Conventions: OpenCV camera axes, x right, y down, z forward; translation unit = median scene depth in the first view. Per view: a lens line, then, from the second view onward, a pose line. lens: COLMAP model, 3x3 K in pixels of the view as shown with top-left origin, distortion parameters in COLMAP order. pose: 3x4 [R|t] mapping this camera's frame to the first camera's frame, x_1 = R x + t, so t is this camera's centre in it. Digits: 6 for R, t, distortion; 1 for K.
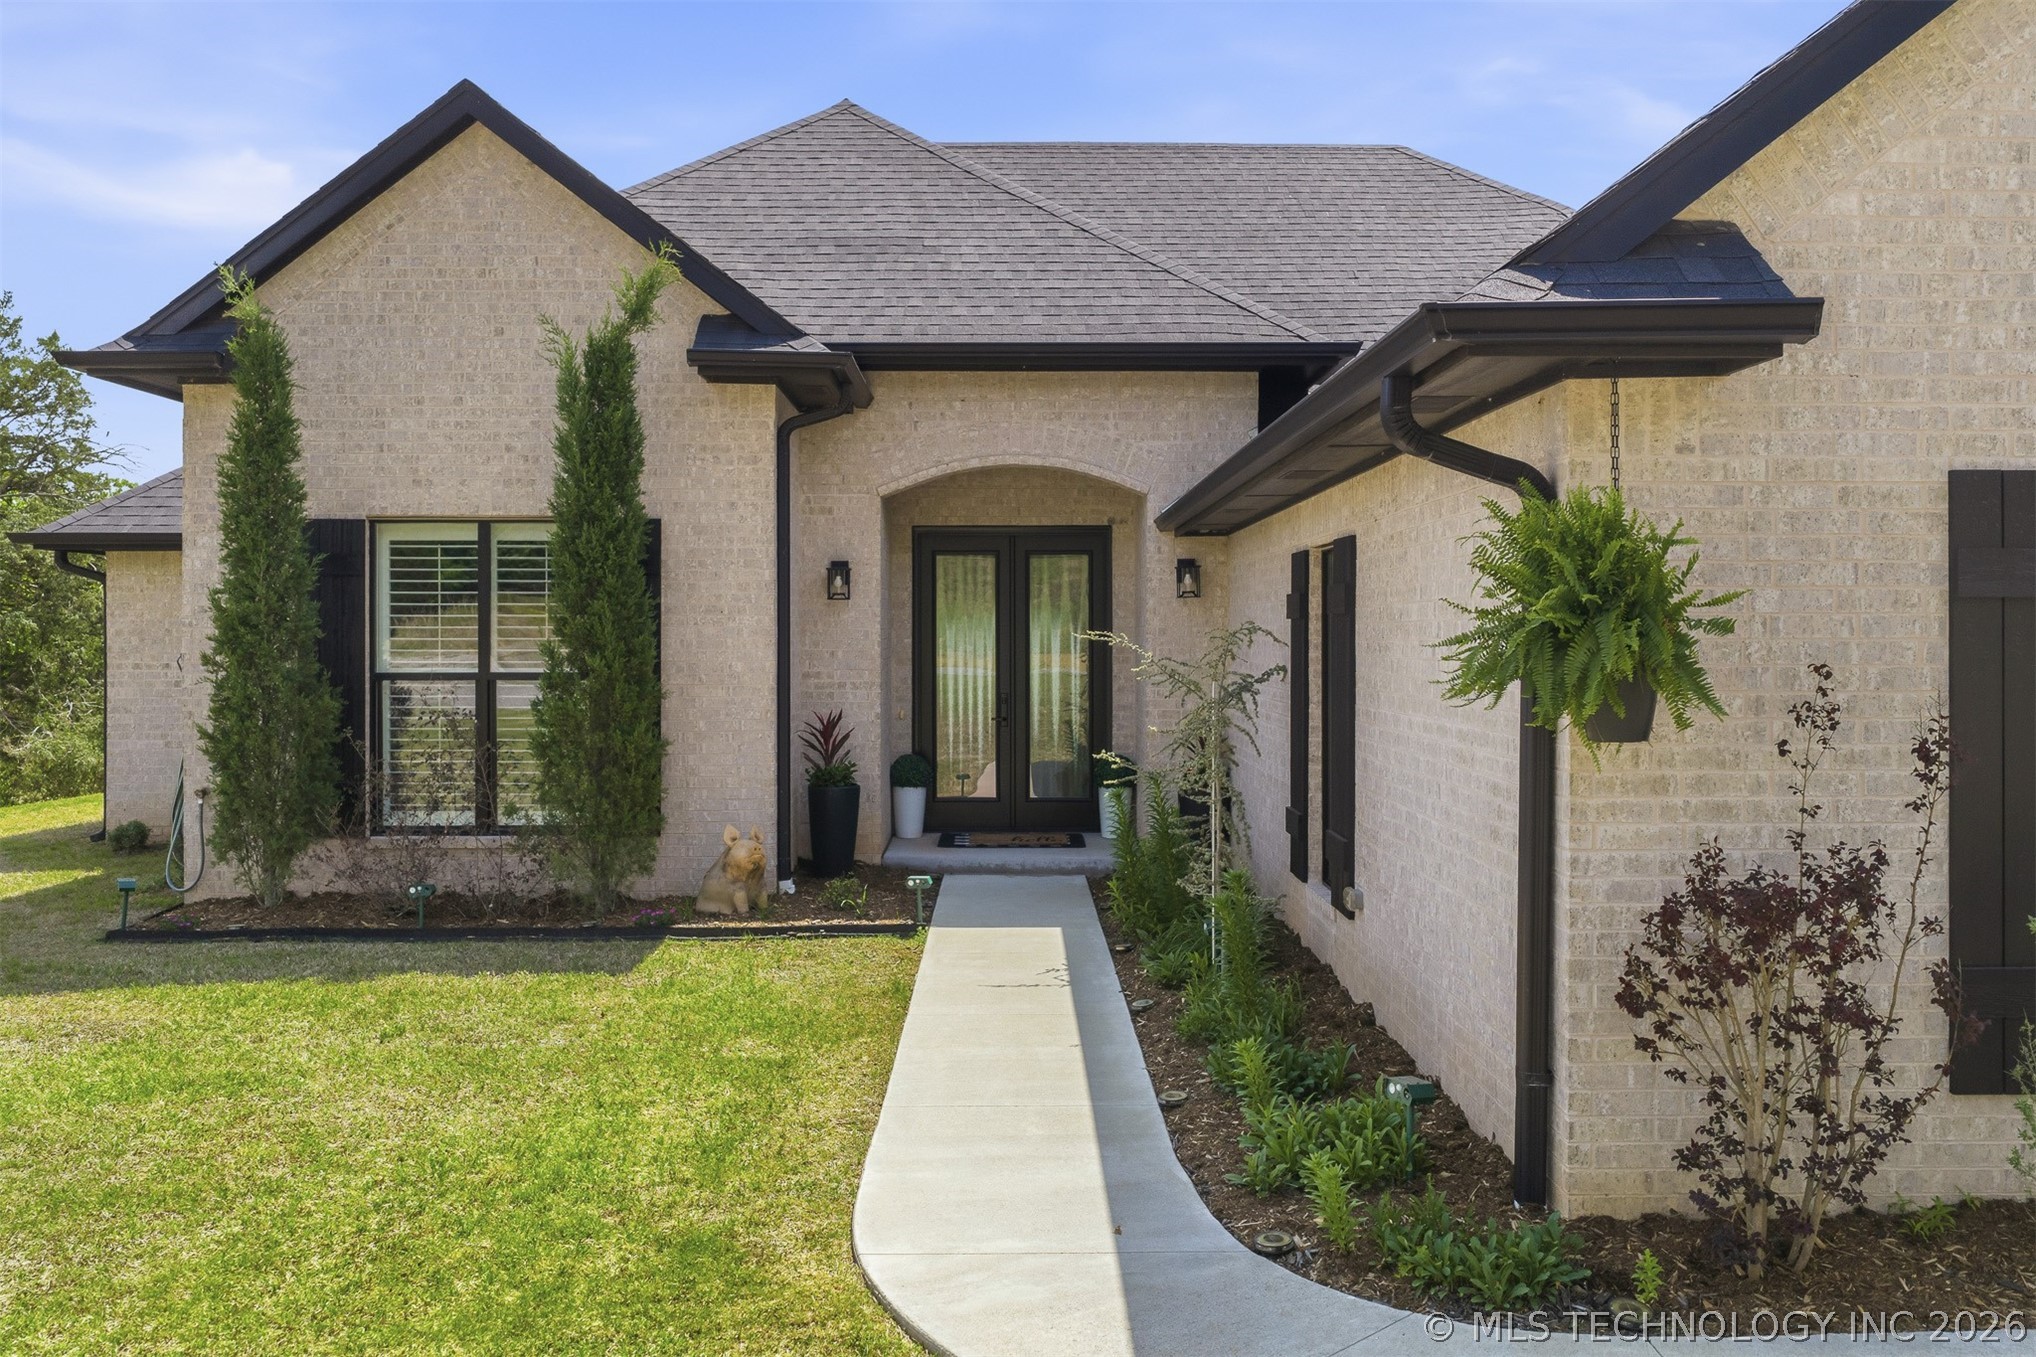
lens RADIAL K [[1658.2, 0, 1018.0], [0, 1658.2, 678.5], [0, 0, 1]] dist [0.019834, -0.055697]
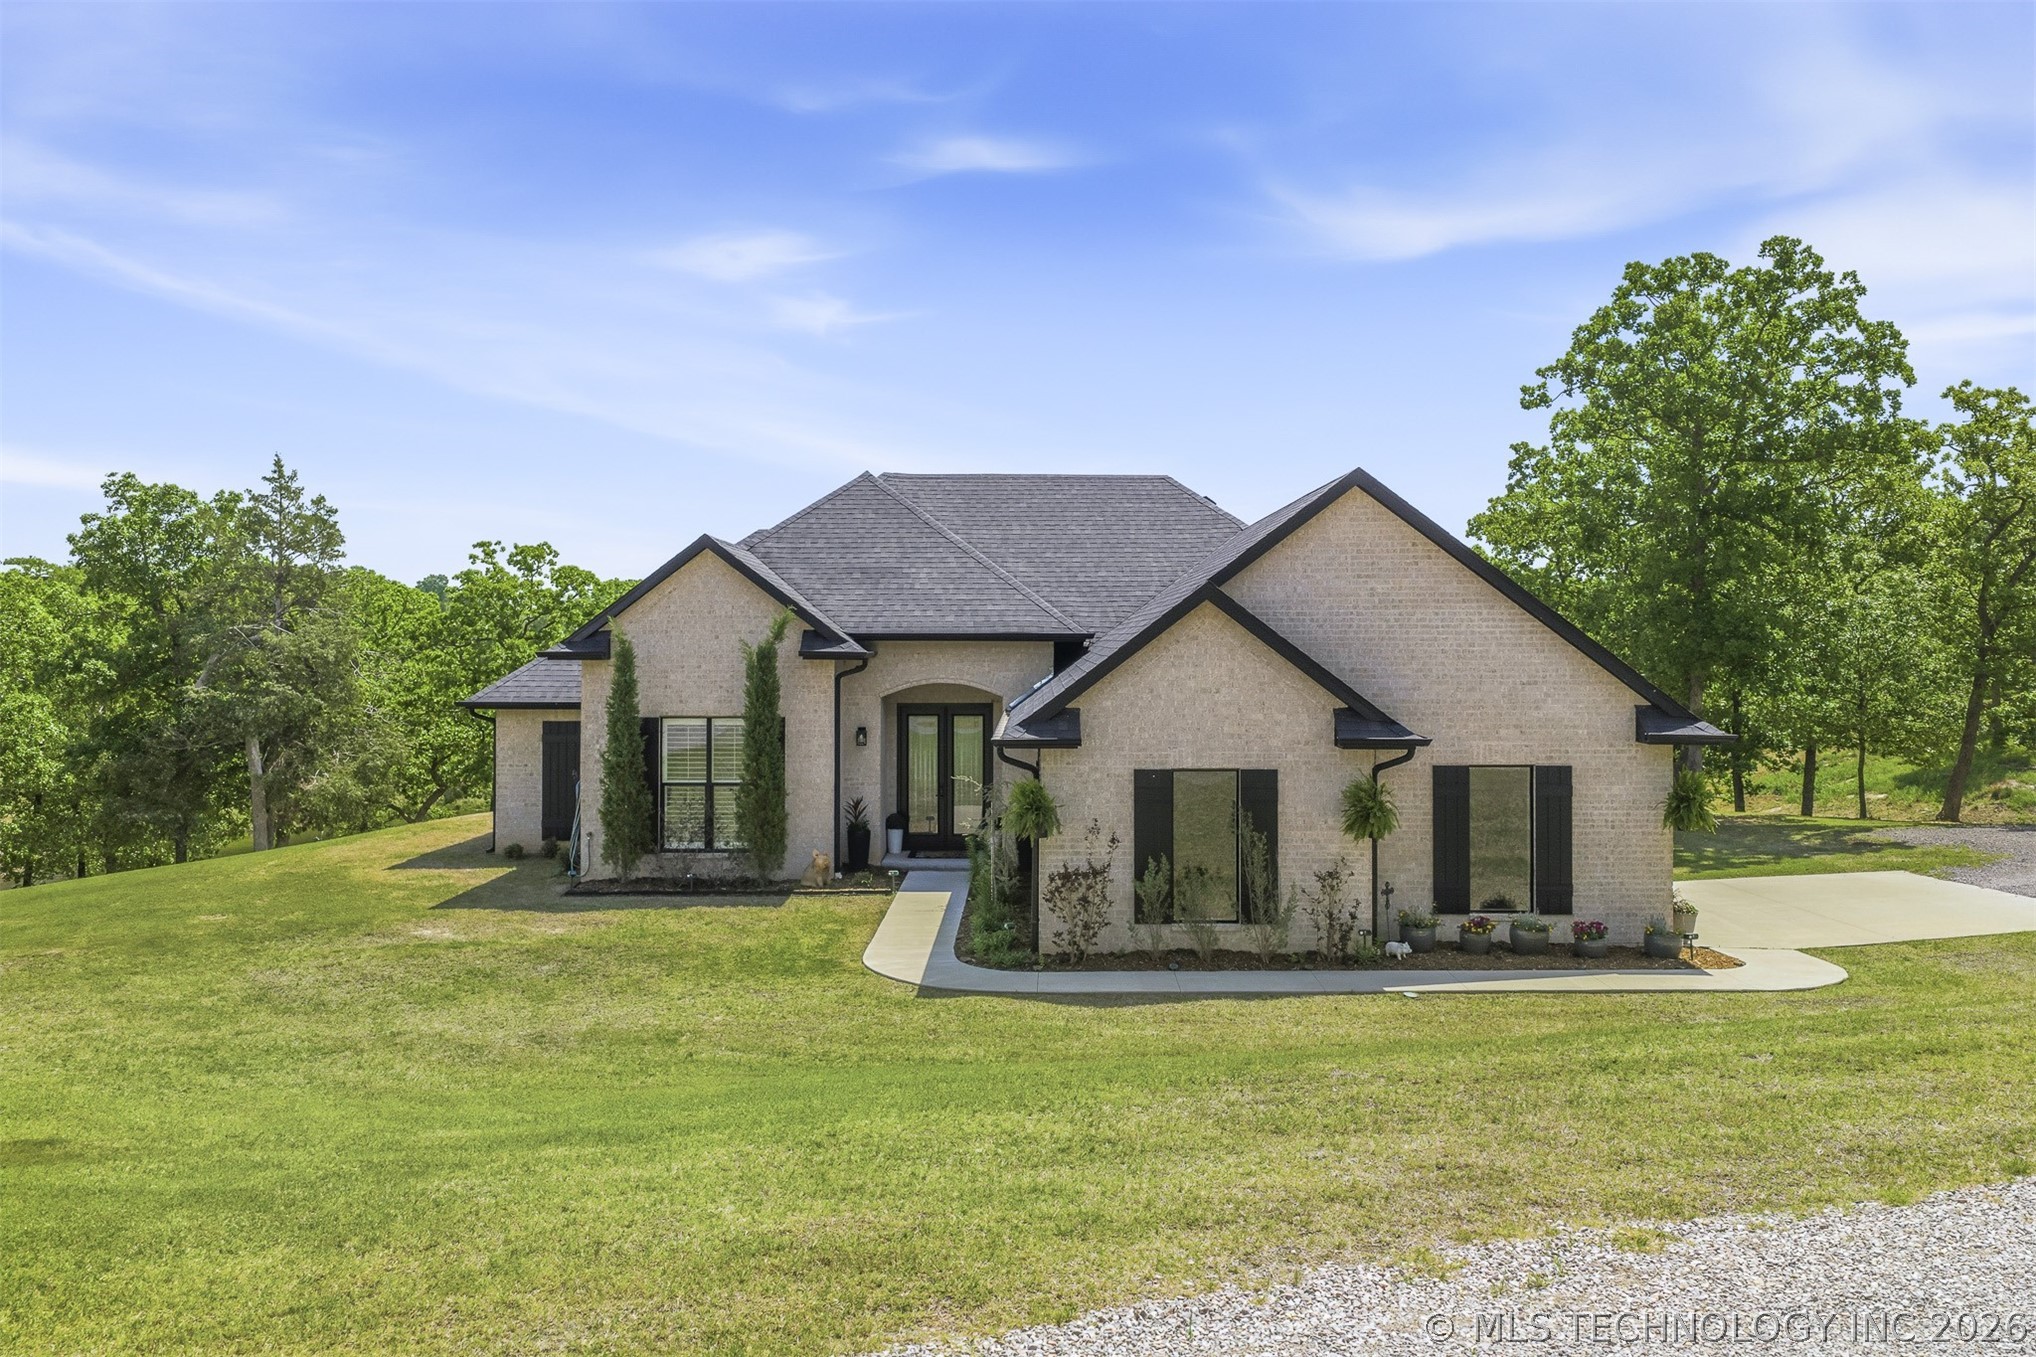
lens RADIAL K [[1636.4, 0, 1026.9], [0, 1636.4, 659.5], [0, 0, 1]] dist [0.009897, -0.001328]
pose [[0.999948, 0.001923, -0.010020, 0.149805], [-0.002064, 0.999899, -0.014057, -0.147844], [0.009992, 0.014077, 0.999851, -1.318741]]
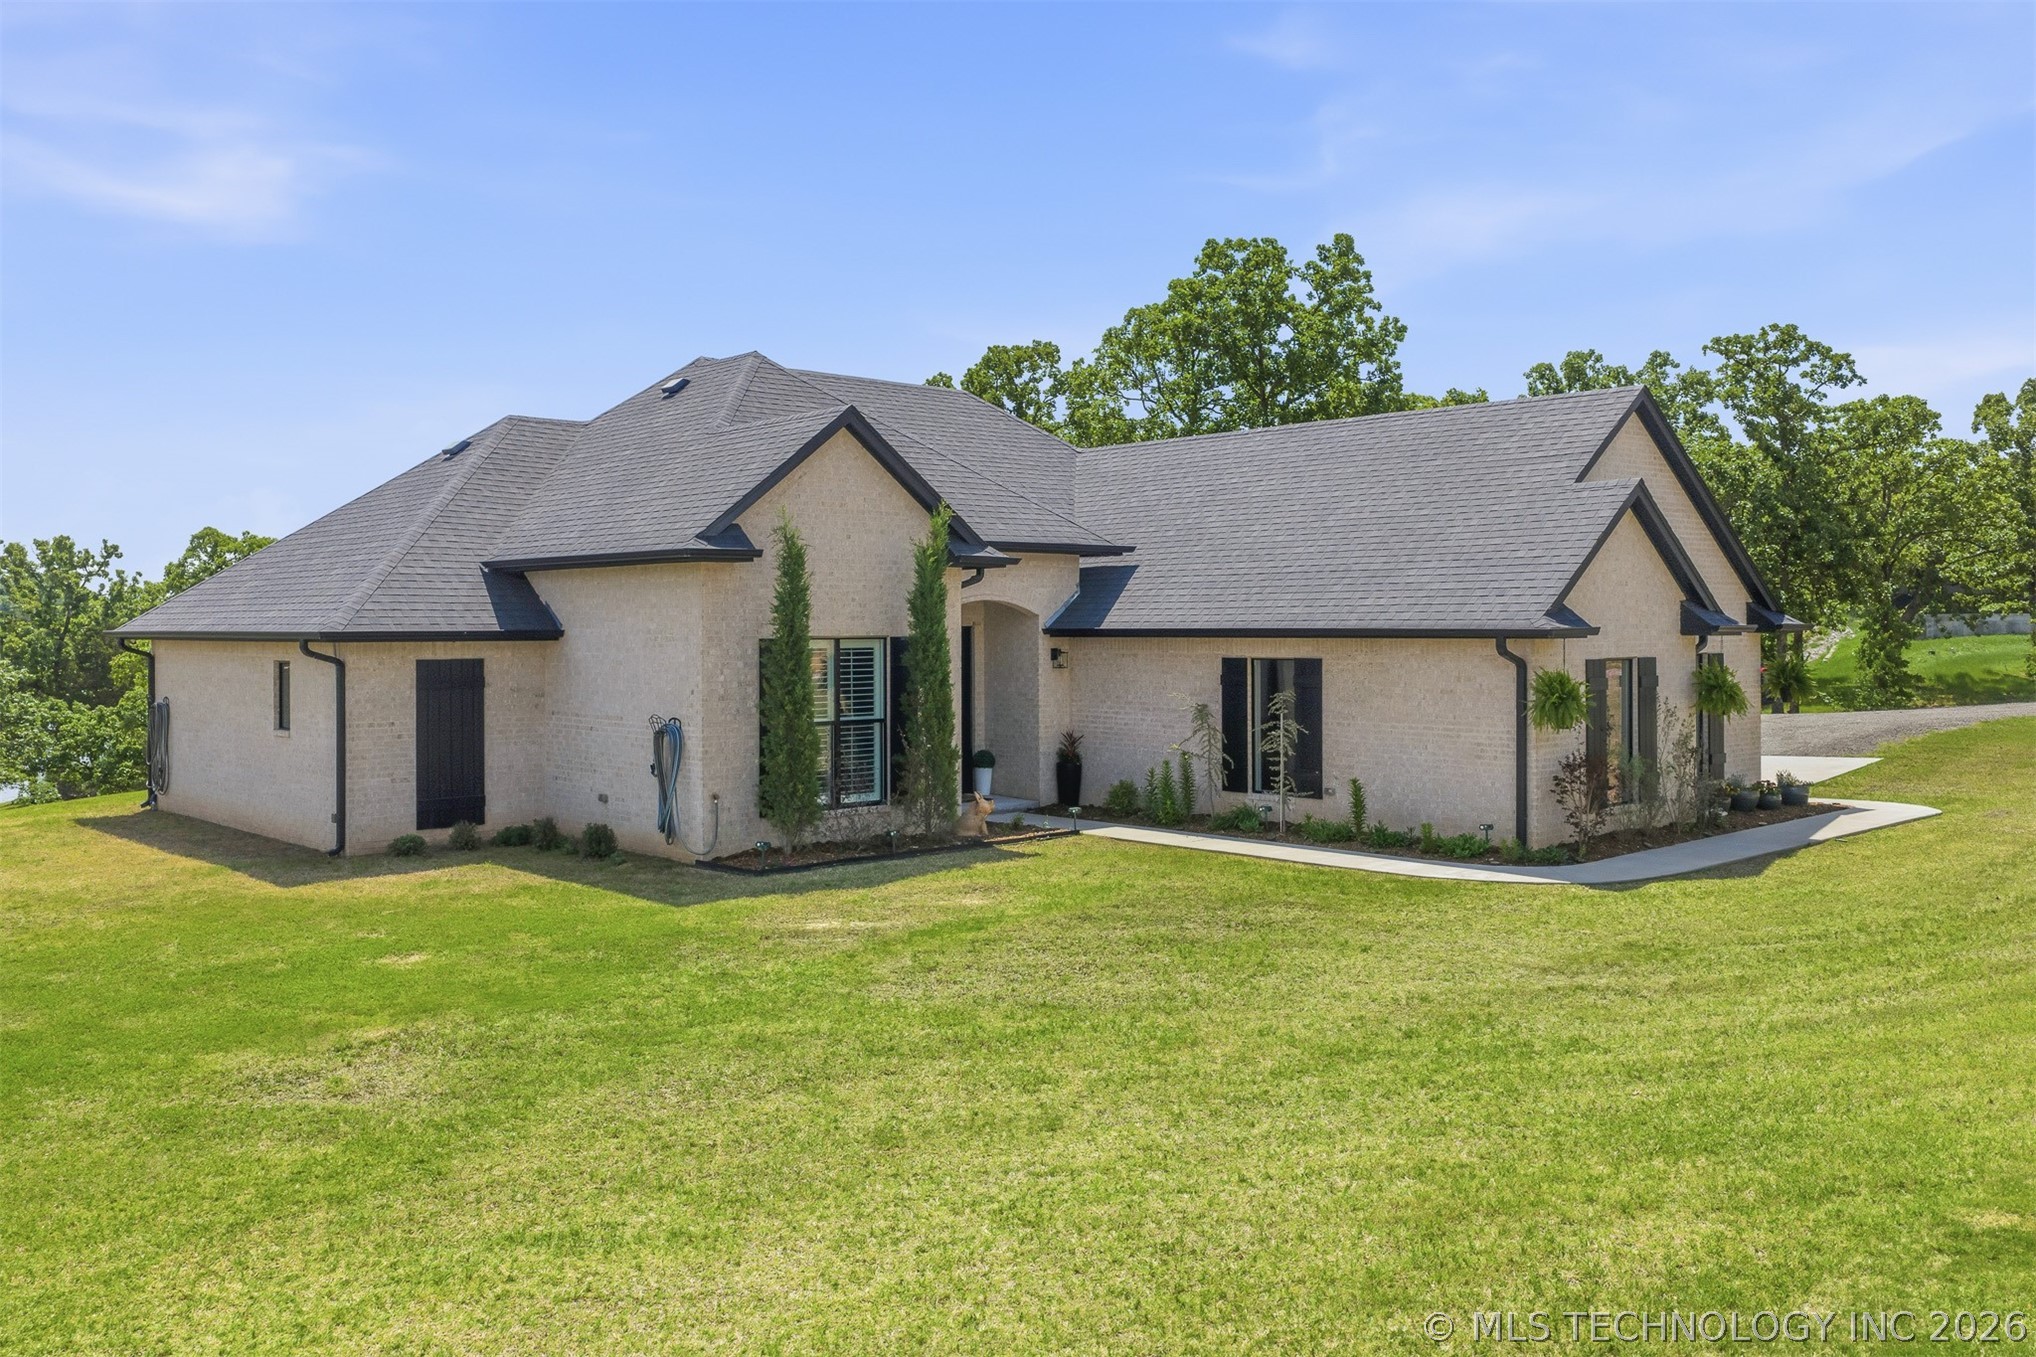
lens RADIAL K [[1658.2, 0, 1018.0], [0, 1658.2, 678.5], [0, 0, 1]] dist [0.019834, -0.055697]
pose [[0.758543, -0.022745, 0.651225, -1.398376], [0.020793, 0.999727, 0.010697, -0.067921], [-0.651291, 0.005427, 0.758809, -0.532756]]
